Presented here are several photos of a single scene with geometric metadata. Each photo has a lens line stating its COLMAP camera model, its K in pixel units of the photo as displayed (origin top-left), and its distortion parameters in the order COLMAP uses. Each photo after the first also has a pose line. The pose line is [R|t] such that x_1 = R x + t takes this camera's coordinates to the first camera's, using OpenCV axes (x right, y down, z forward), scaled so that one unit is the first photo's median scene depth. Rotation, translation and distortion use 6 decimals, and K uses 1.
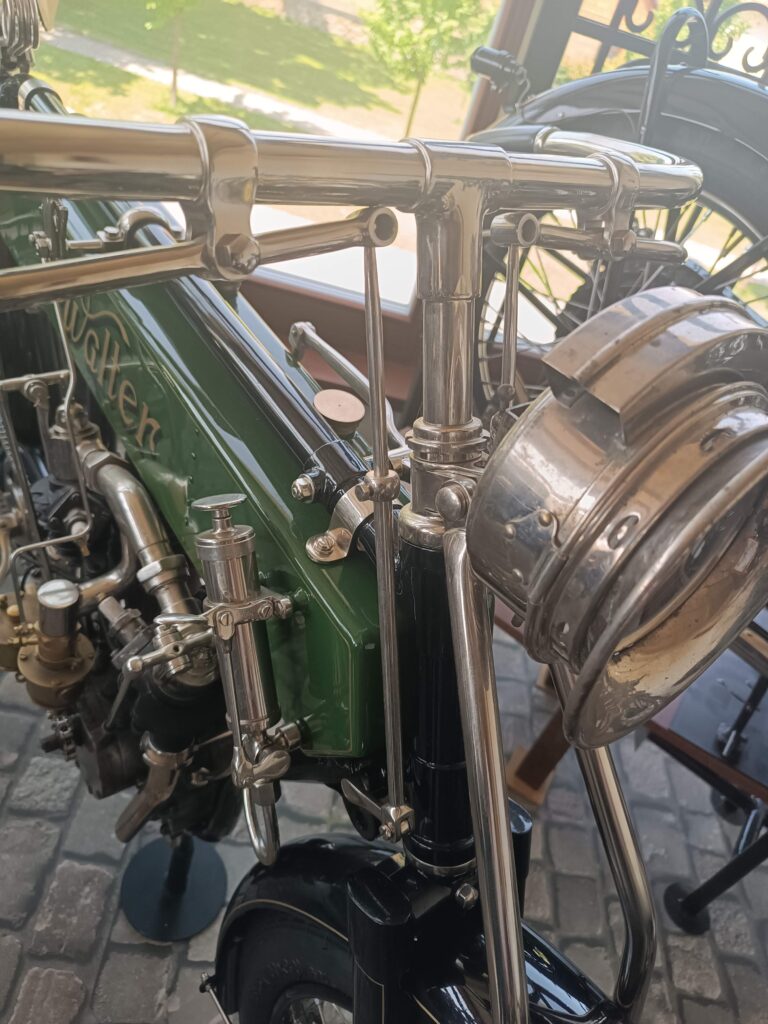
lens RADIAL K [[748.8, 0, 386.9], [0, 748.8, 514.3], [0, 0, 1]] dist [-0.001261, -0.006775]
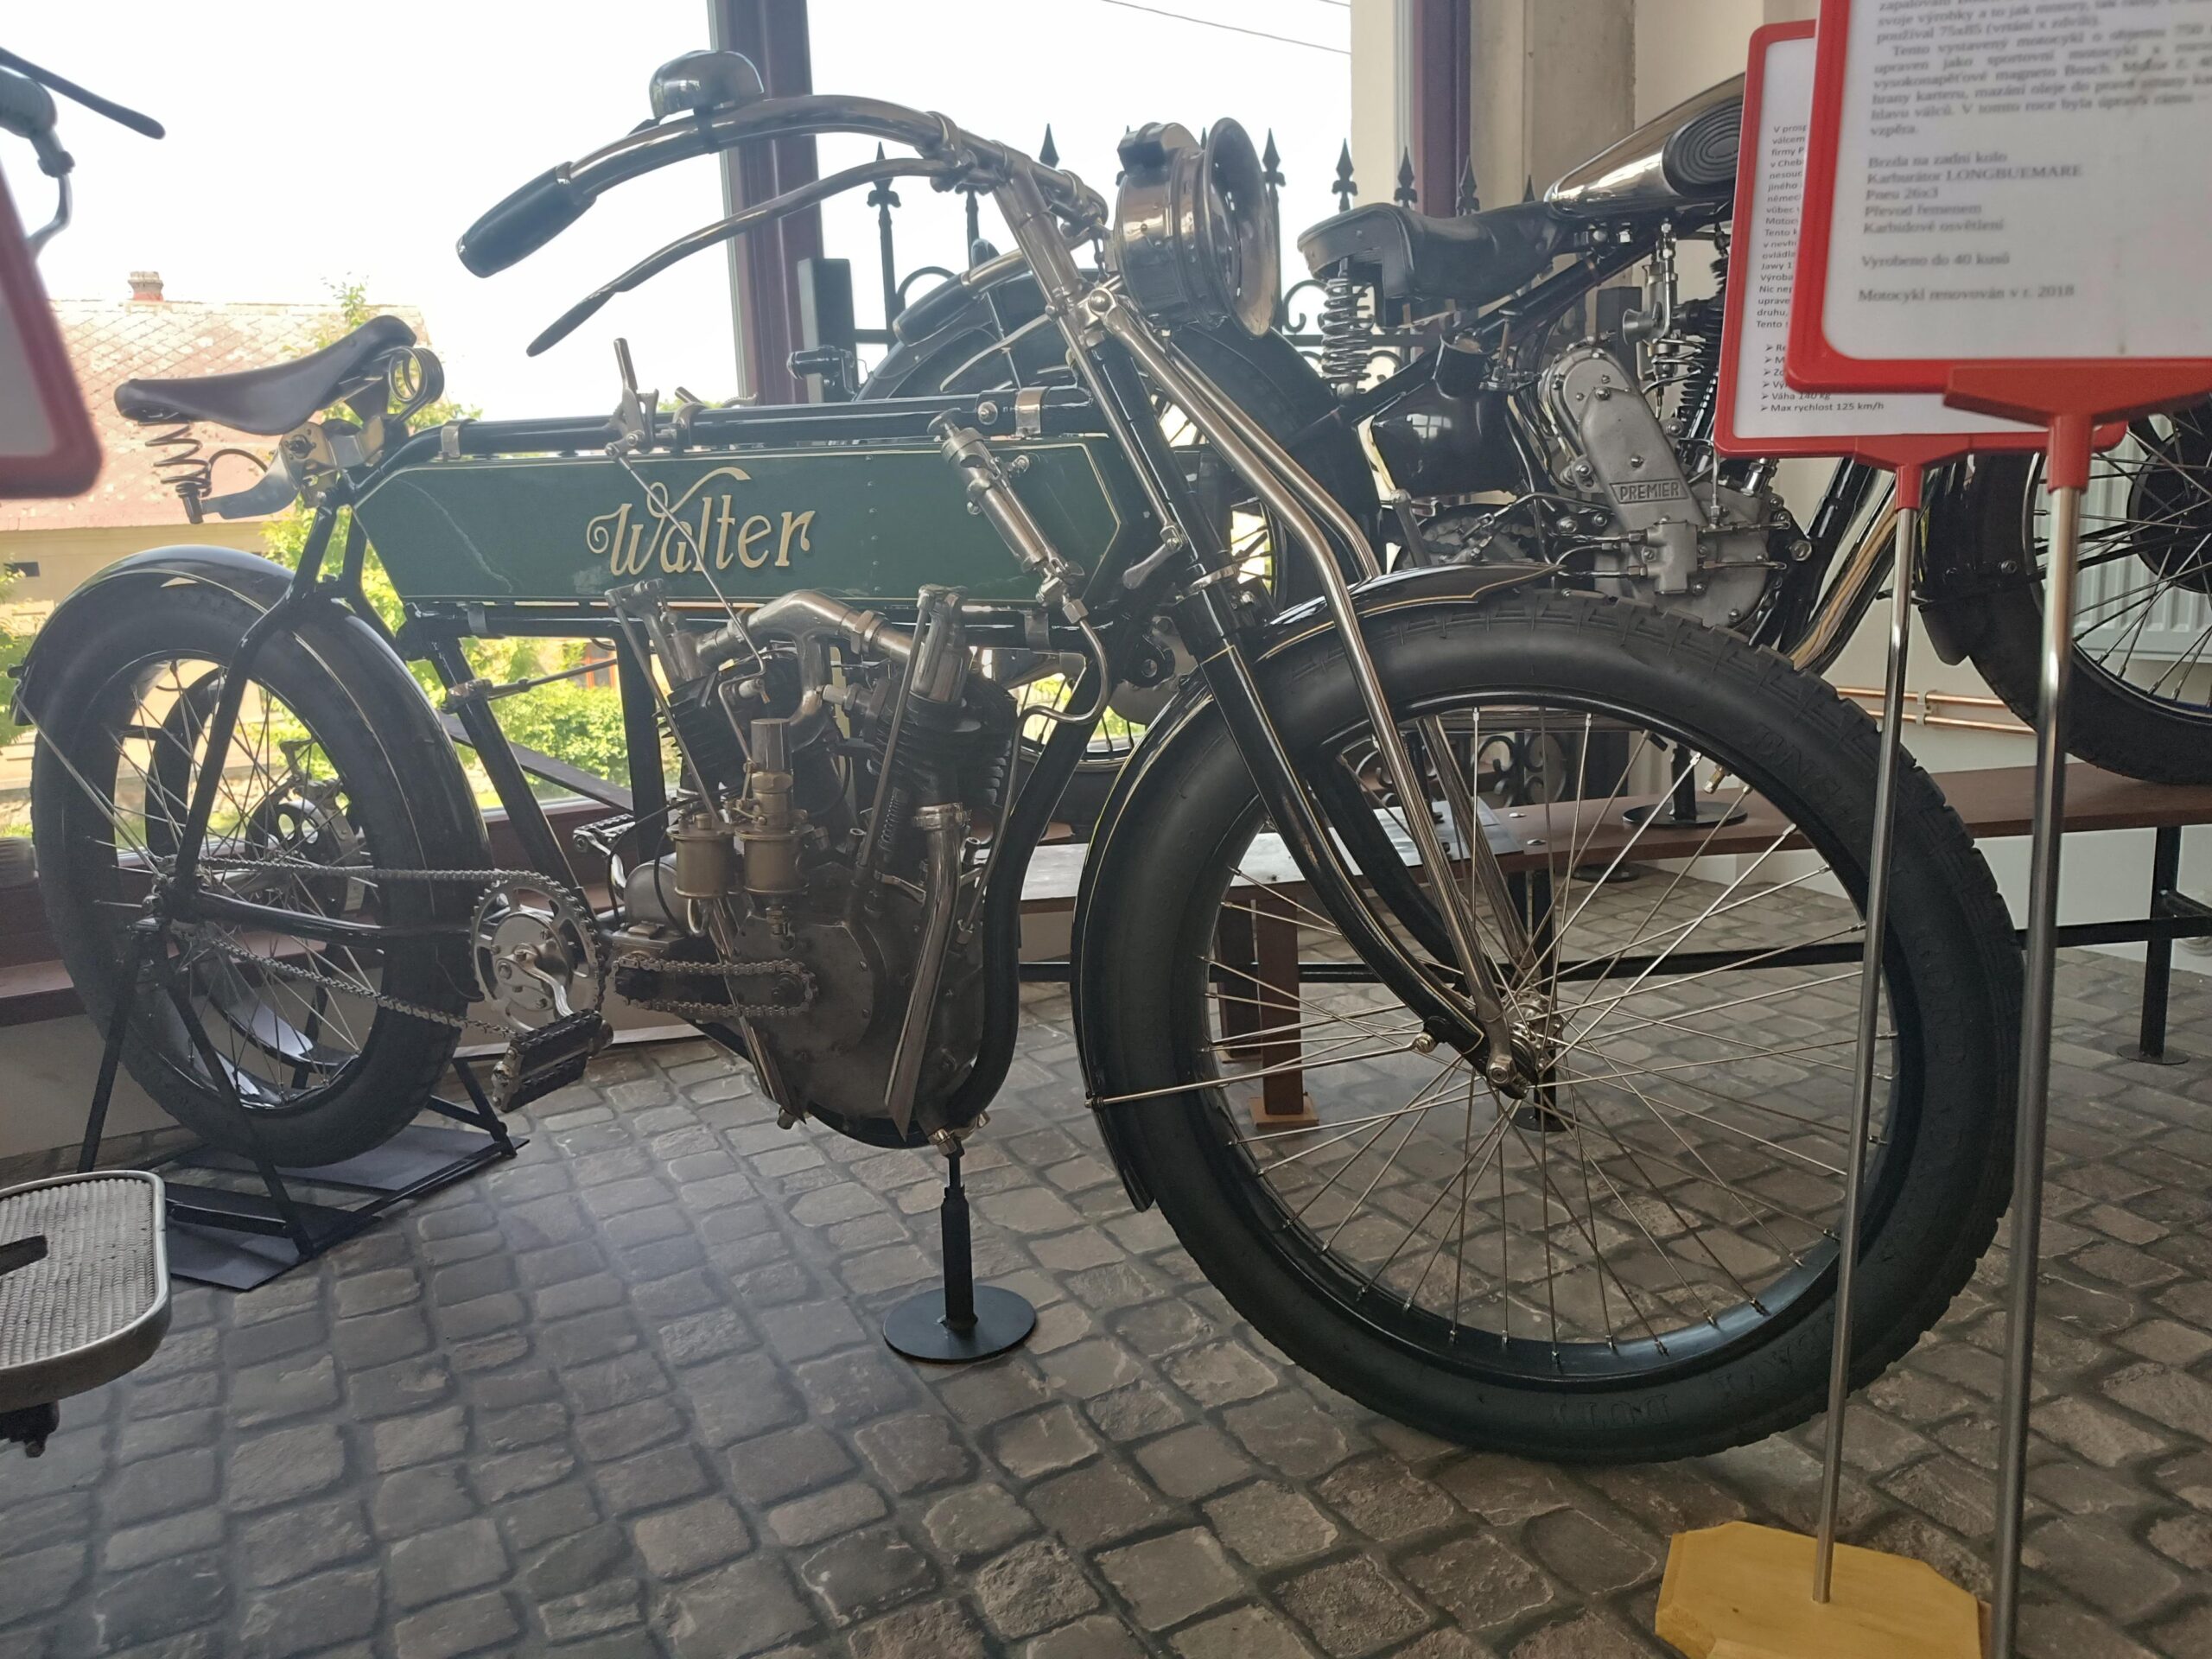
lens RADIAL K [[1617.6, 0, 1108.8], [0, 1617.6, 820.1], [0, 0, 1]] dist [-0.001261, -0.006775]
pose [[0.821356, -0.382577, 0.423095, -0.962346], [0.532497, 0.780184, -0.328269, 1.078174], [-0.204504, 0.494922, 0.844530, -0.773757]]
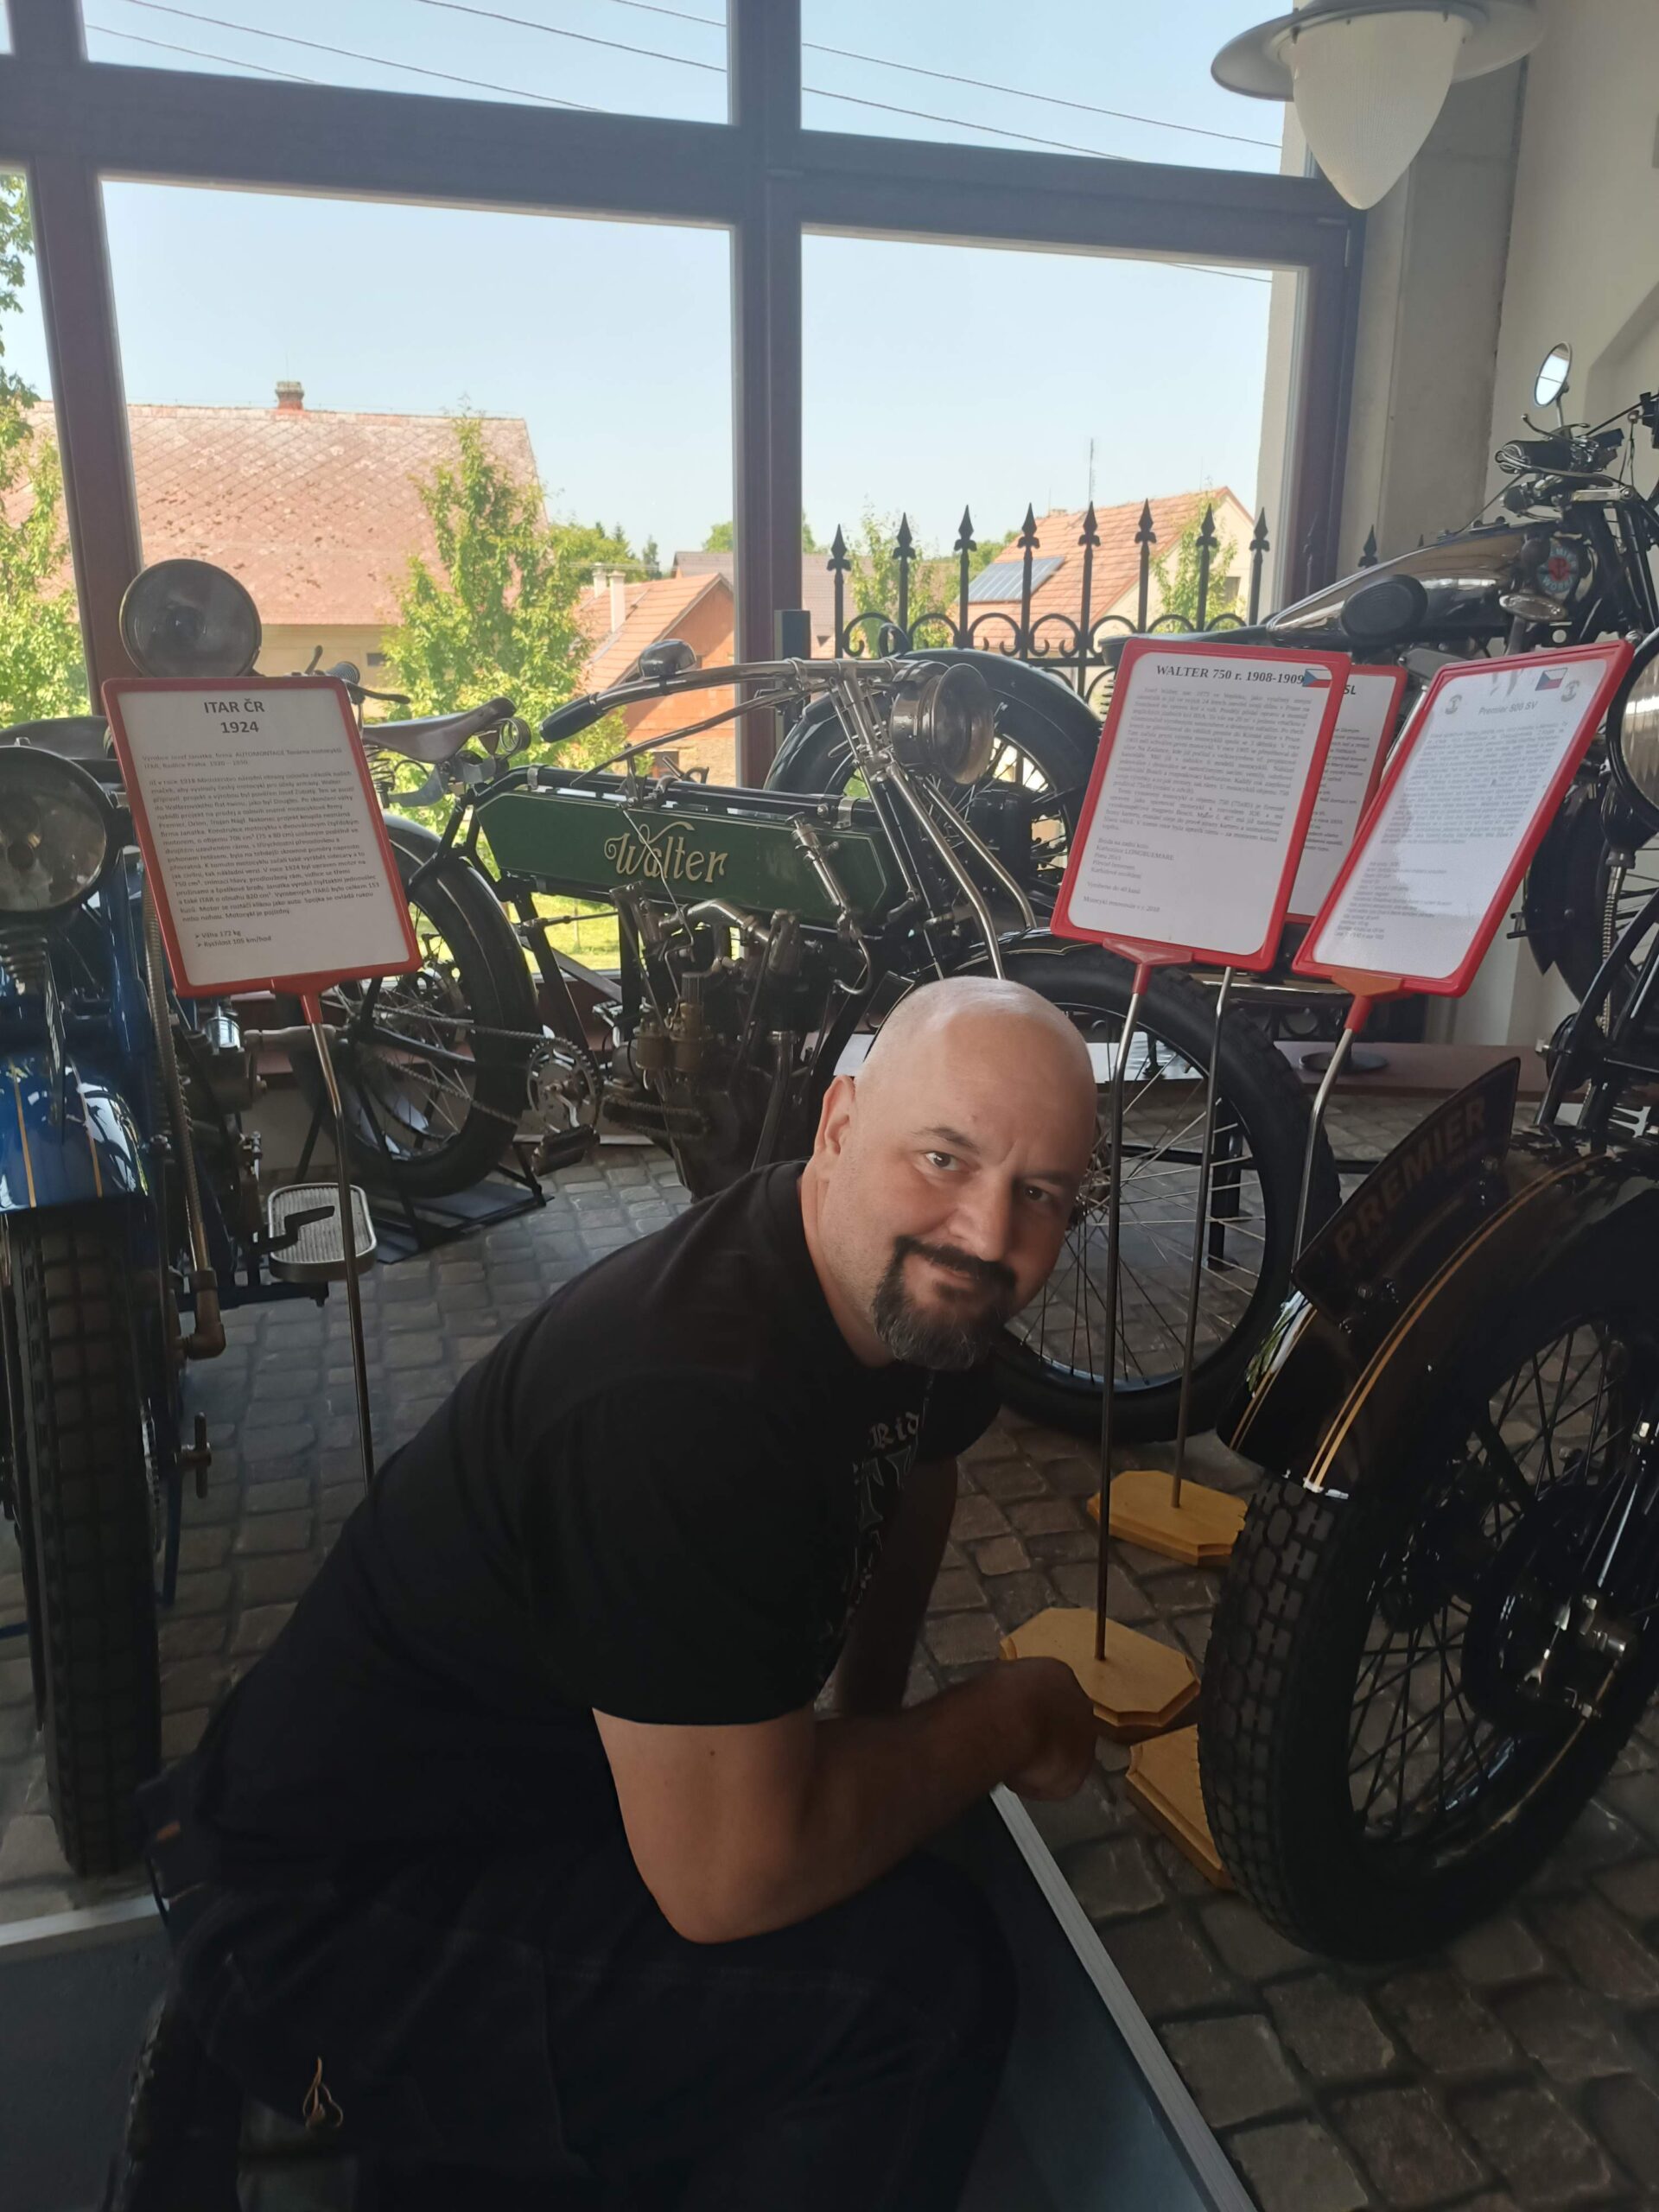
lens RADIAL K [[1617.6, 0, 852.6], [0, 1617.6, 1115.3], [0, 0, 1]] dist [-0.001261, -0.006775]
pose [[0.914787, -0.335114, 0.225531, -0.992864], [0.395038, 0.858758, -0.326311, 1.657520], [-0.084325, 0.387598, 0.917963, -2.211820]]
